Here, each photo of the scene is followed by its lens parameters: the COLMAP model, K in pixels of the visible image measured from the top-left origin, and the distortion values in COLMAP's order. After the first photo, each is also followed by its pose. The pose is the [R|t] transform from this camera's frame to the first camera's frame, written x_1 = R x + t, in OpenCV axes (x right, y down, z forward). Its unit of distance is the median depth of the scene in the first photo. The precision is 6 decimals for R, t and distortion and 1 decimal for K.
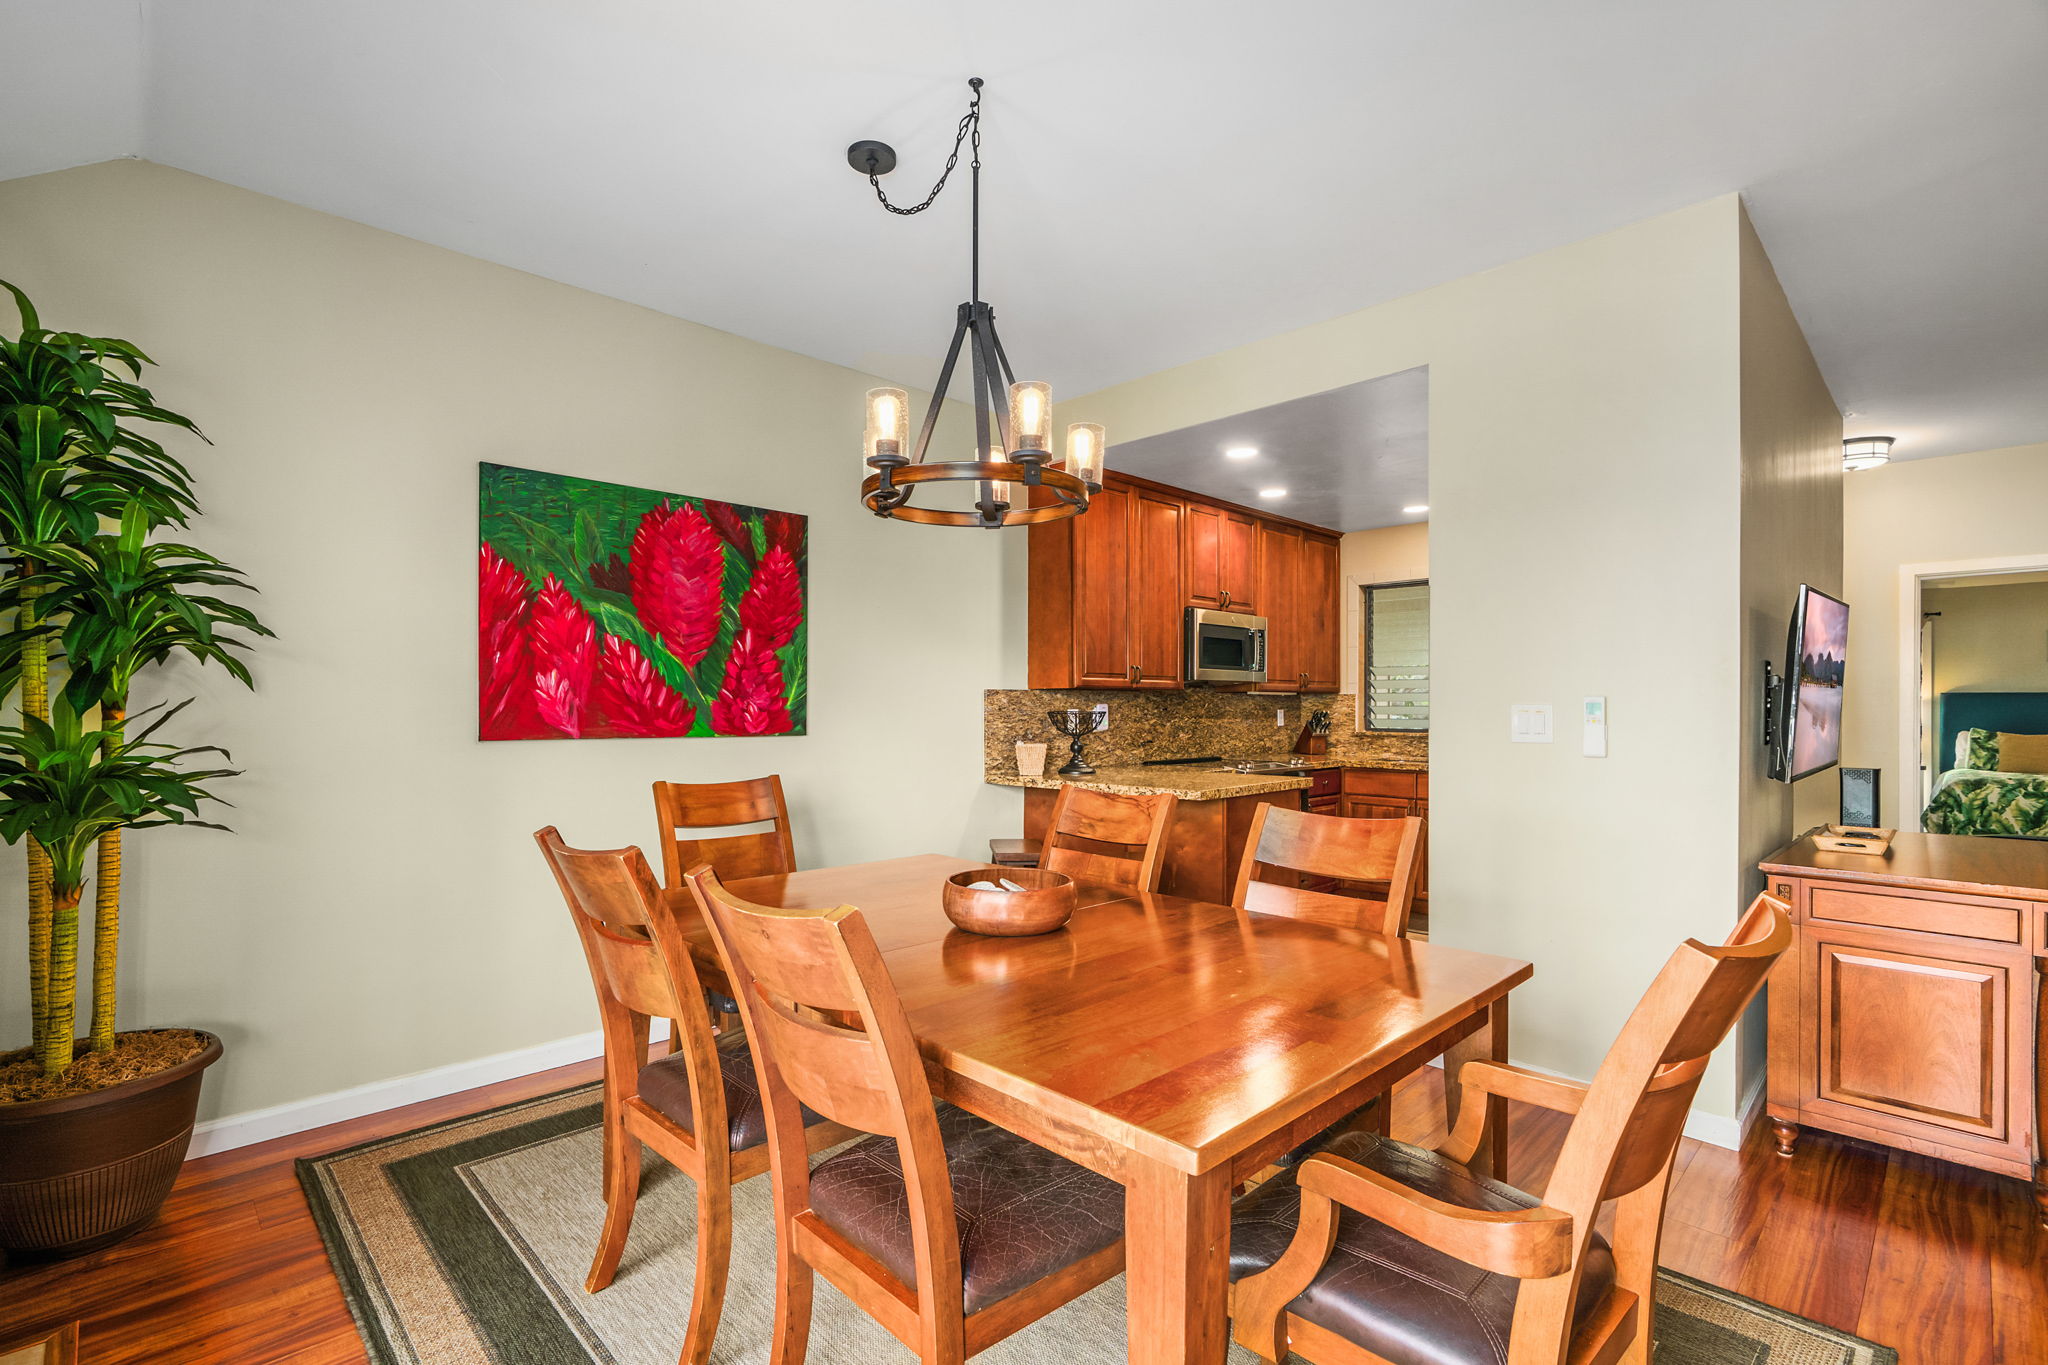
lens RADIAL K [[955.3, 0, 1014.9], [0, 955.3, 719.9], [0, 0, 1]] dist [0.000714, 0.000196]
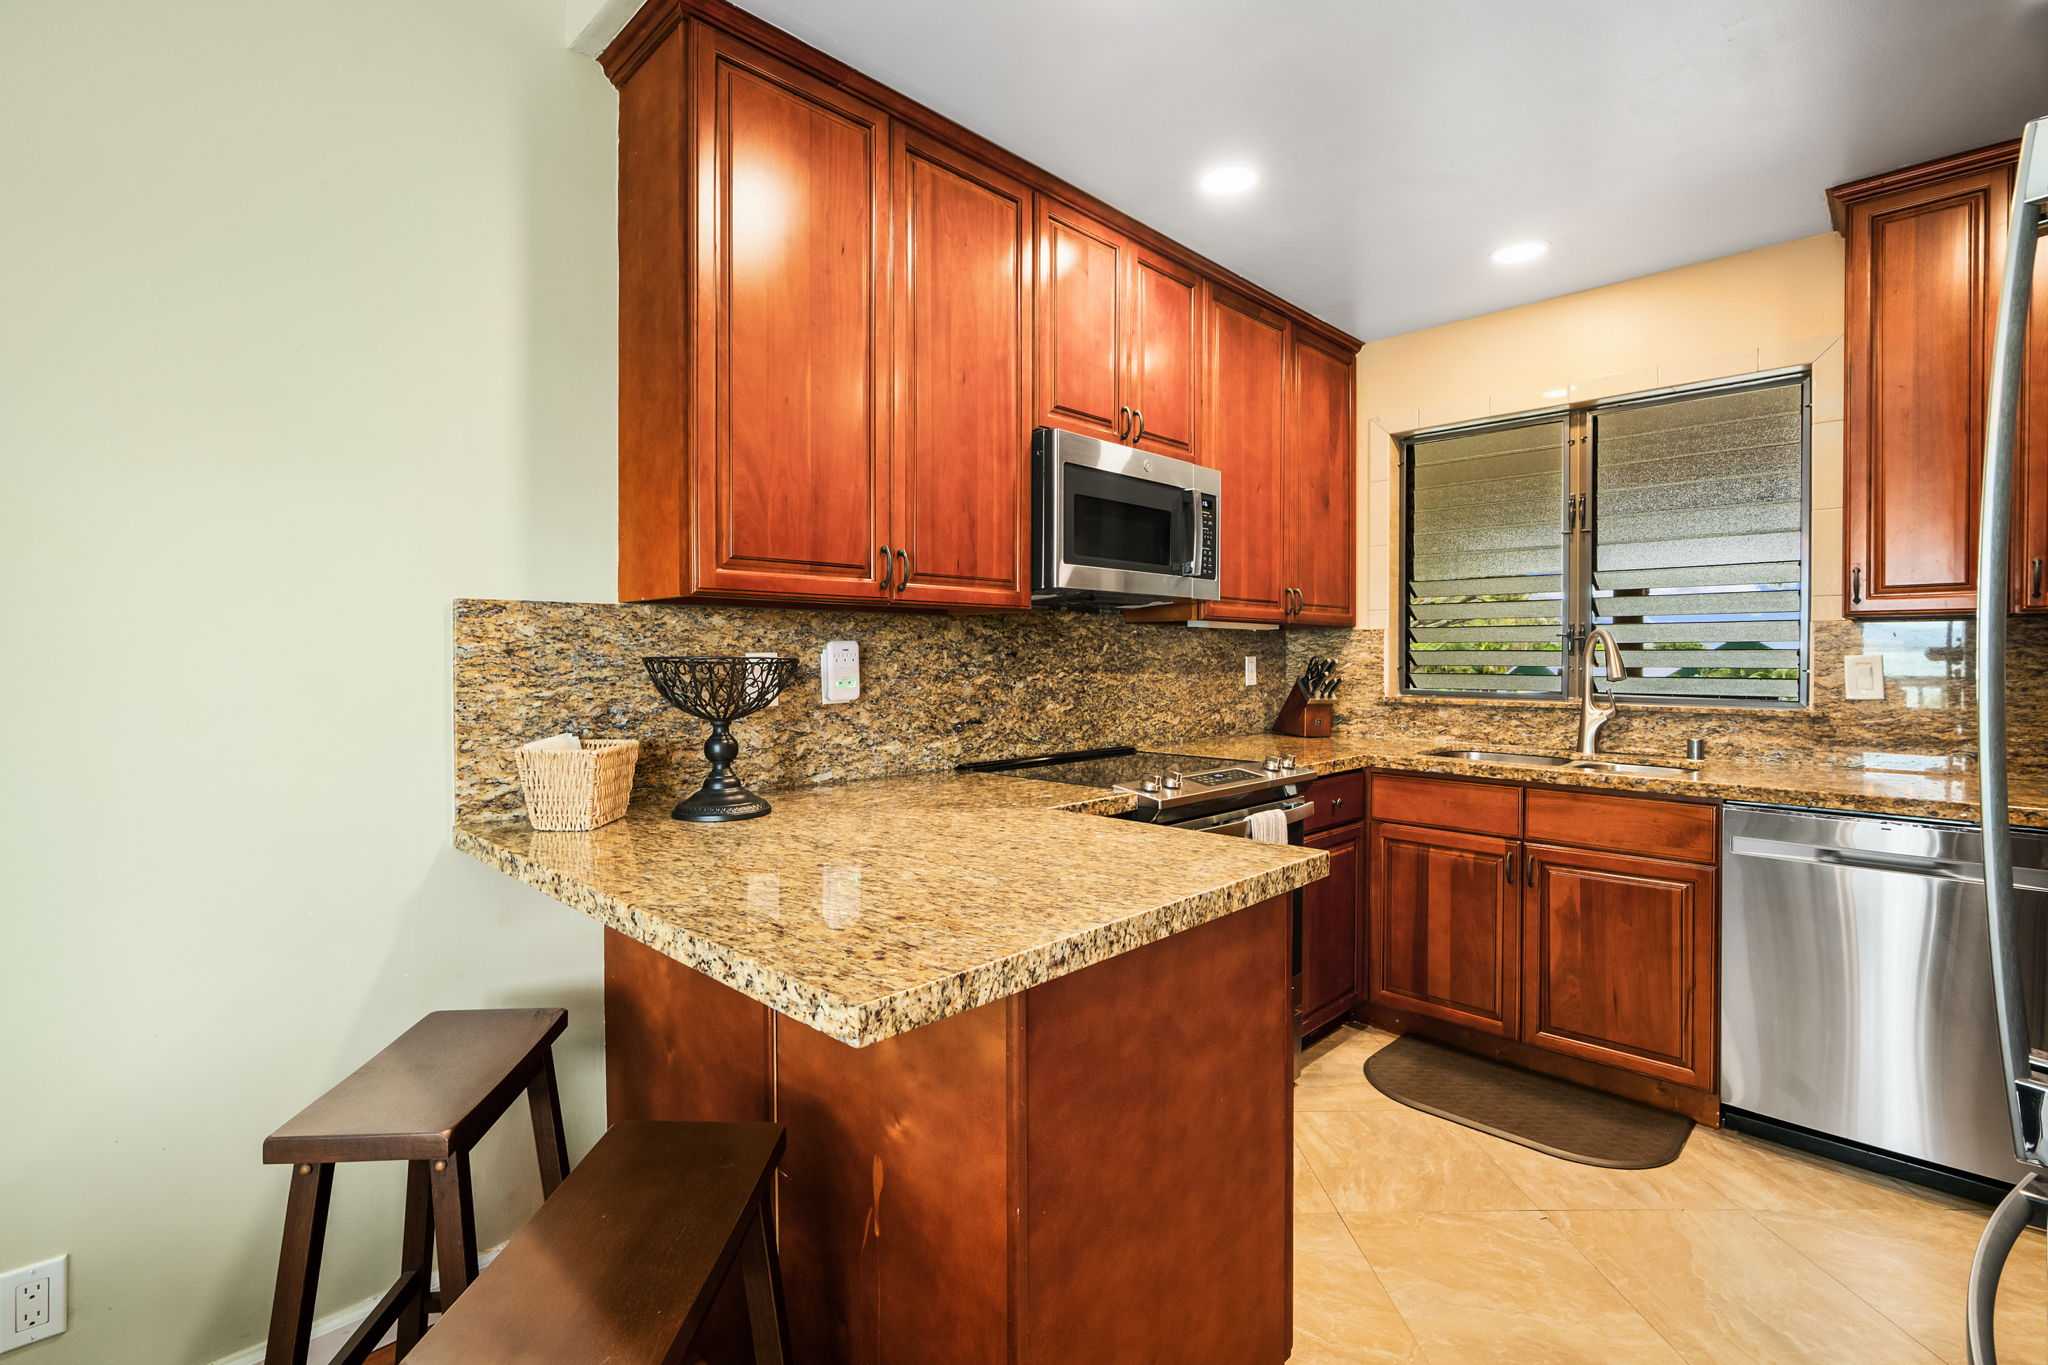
lens RADIAL K [[943.2, 0, 1012.0], [0, 943.2, 662.1], [0, 0, 1]] dist [0.001223, 0.000840]
pose [[0.999920, 0.002514, 0.012409, 0.172282], [-0.002439, 0.999979, -0.006064, -0.004963], [-0.012424, 0.006034, 0.999905, 0.588058]]
